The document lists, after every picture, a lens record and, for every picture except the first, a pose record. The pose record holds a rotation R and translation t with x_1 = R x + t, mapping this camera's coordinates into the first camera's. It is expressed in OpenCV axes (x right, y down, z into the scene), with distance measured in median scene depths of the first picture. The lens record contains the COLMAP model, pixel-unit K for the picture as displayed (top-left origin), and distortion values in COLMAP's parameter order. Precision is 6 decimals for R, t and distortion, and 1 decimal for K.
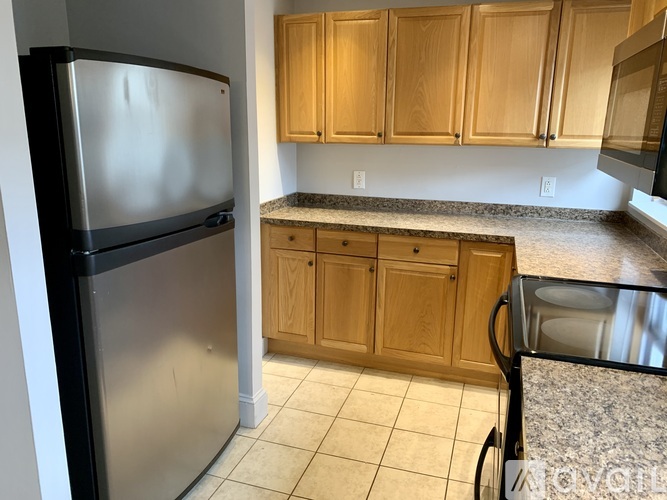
lens RADIAL K [[510.6, 0, 336.8], [0, 510.6, 252.6], [0, 0, 1]] dist [0.013434, -0.006111]
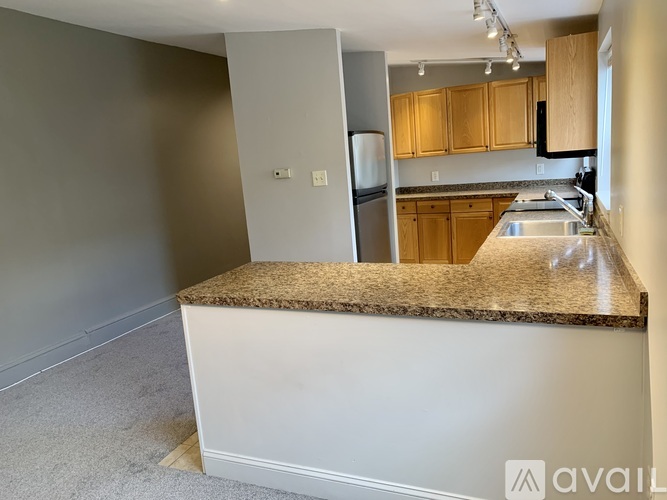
lens RADIAL K [[510.6, 0, 328.5], [0, 510.6, 247.2], [0, 0, 1]] dist [0.013434, -0.006111]
pose [[0.990069, -0.076588, -0.117885, -0.159038], [0.068863, 0.995287, -0.068273, 0.240232], [0.122558, 0.059477, 0.990678, -0.965795]]
